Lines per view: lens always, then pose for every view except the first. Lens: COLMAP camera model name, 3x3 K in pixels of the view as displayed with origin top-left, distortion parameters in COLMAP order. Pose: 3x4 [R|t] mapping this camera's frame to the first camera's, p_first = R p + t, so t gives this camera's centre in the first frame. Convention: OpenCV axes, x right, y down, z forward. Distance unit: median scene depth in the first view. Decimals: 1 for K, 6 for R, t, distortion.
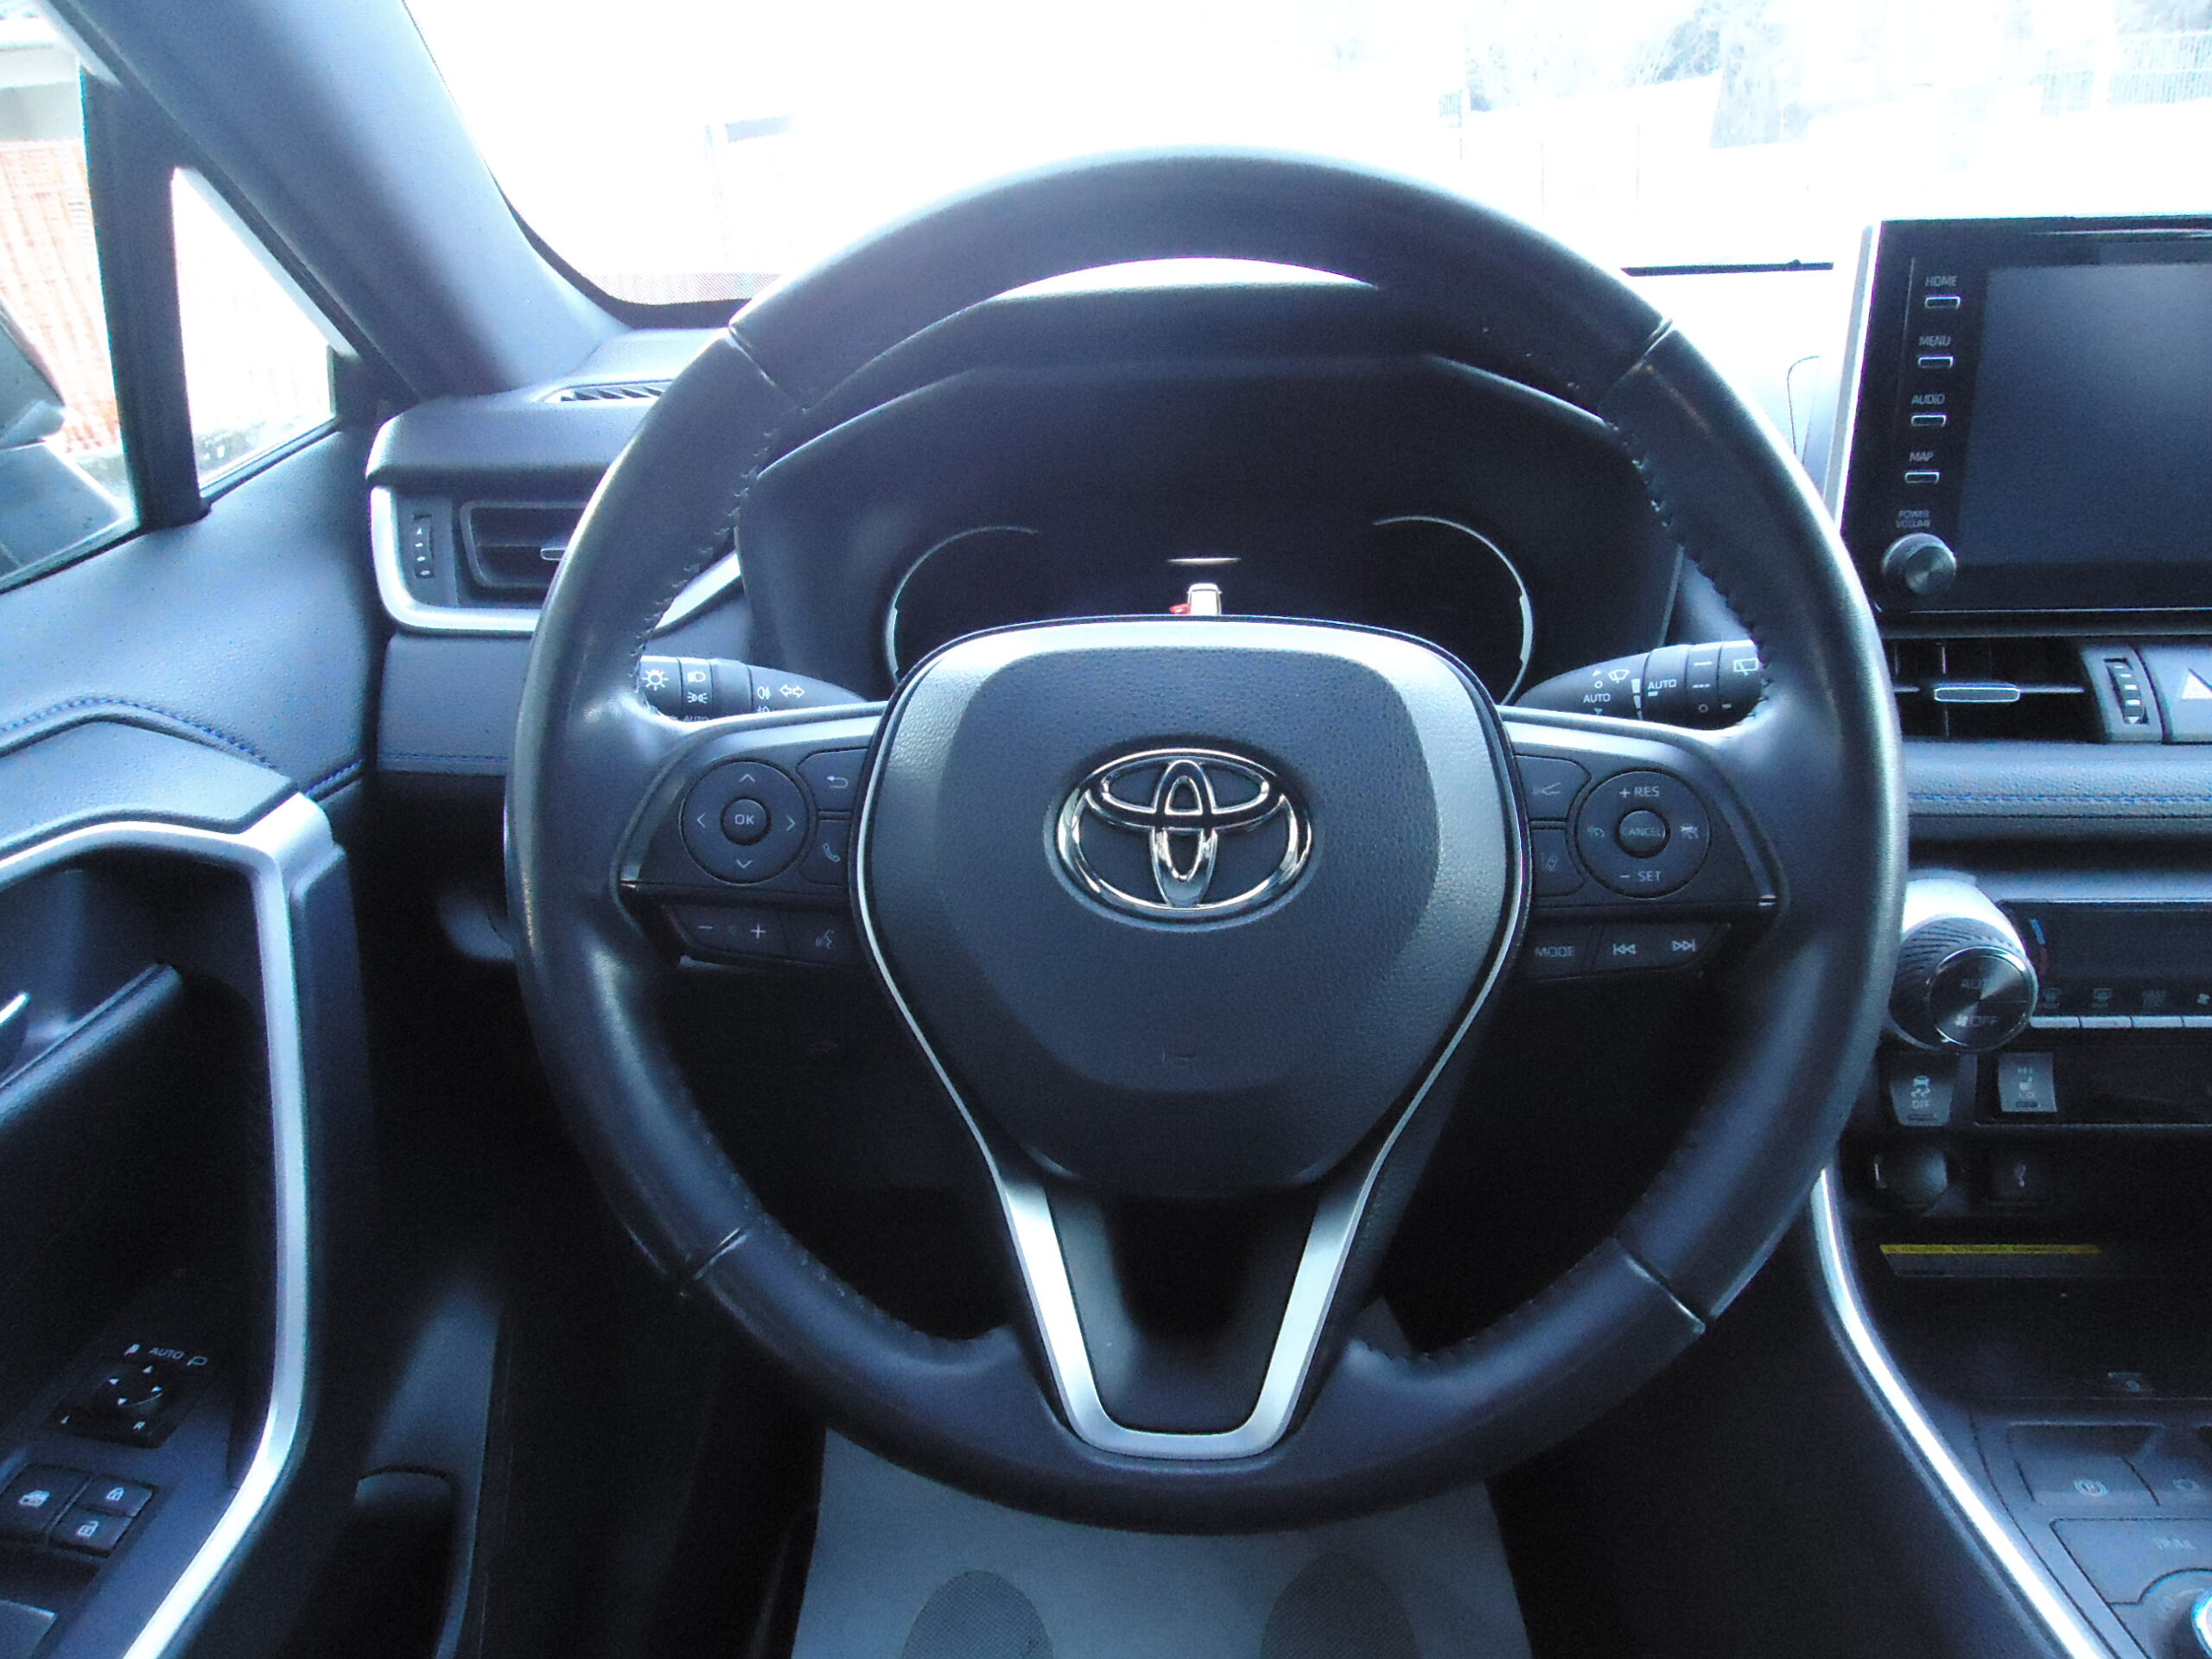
lens RADIAL K [[1601.5, 0, 1106.0], [0, 1601.5, 829.5], [0, 0, 1]] dist [-0.006553, 0.002558]
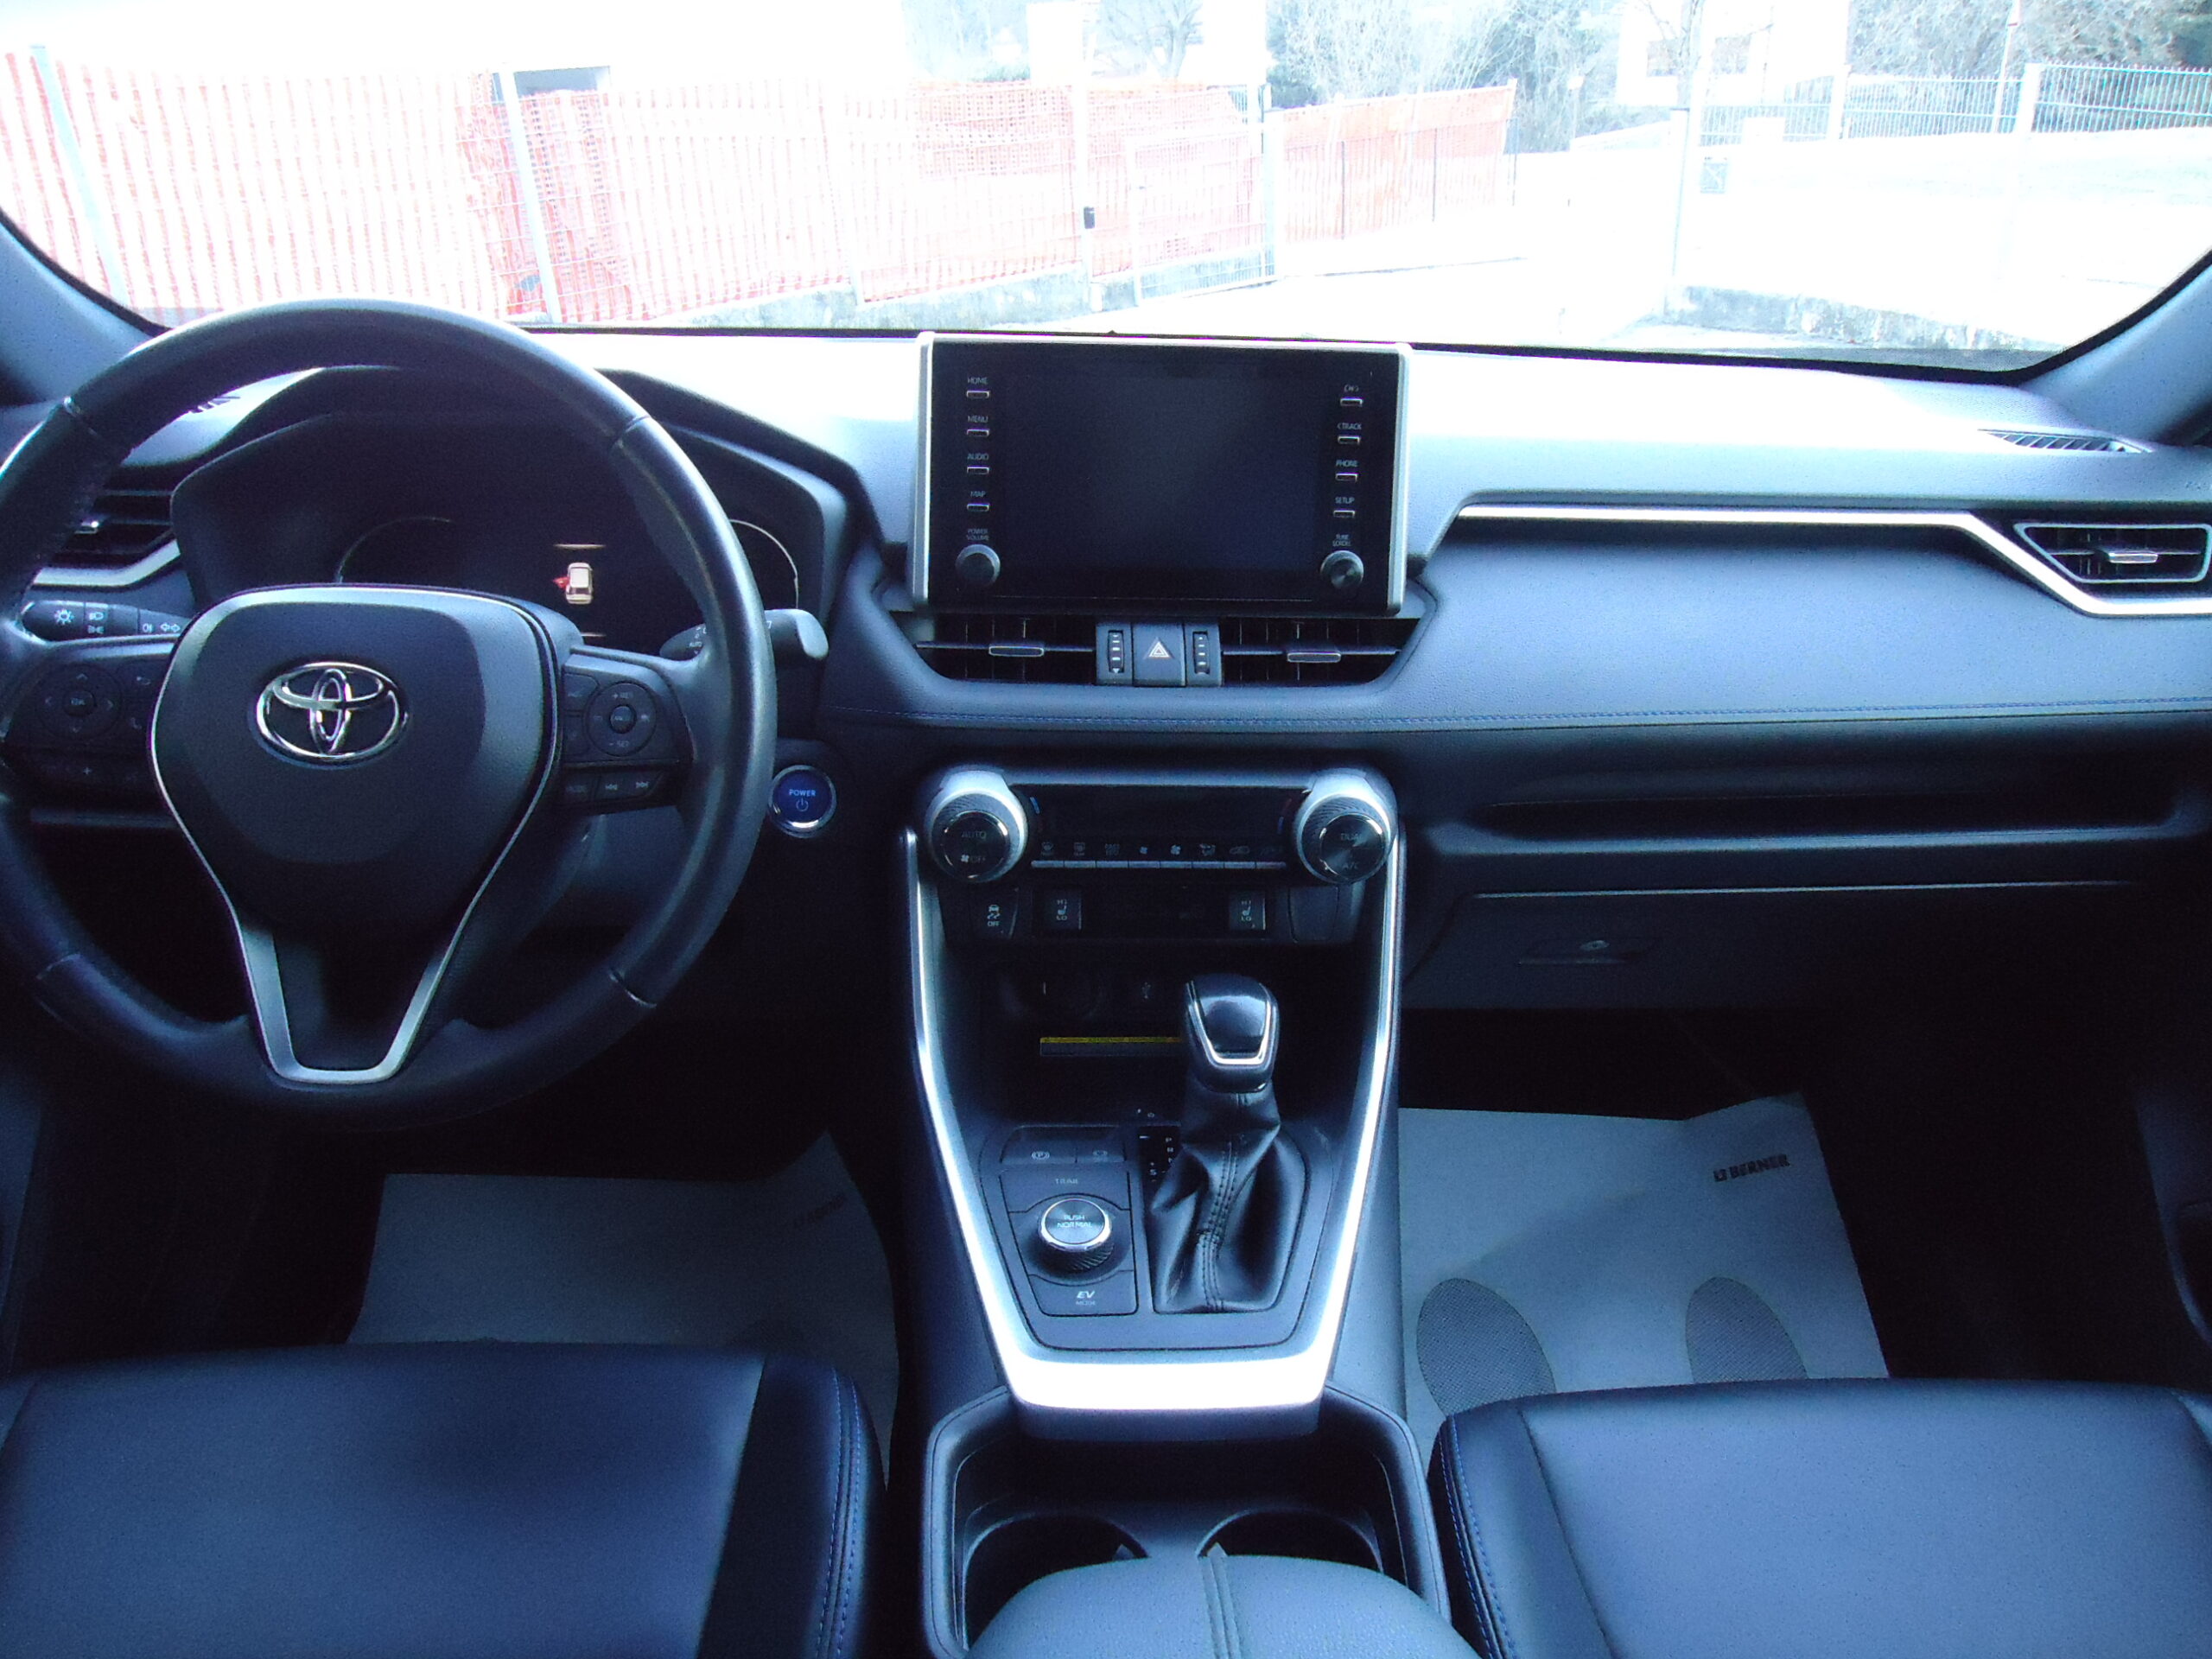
lens RADIAL K [[1601.5, 0, 1106.0], [0, 1601.5, 829.5], [0, 0, 1]] dist [-0.006553, 0.002558]
pose [[0.994157, 0.012823, 0.107175, 0.490086], [-0.014512, 0.999782, 0.014991, 0.063953], [-0.106960, -0.016459, 0.994127, -0.554527]]
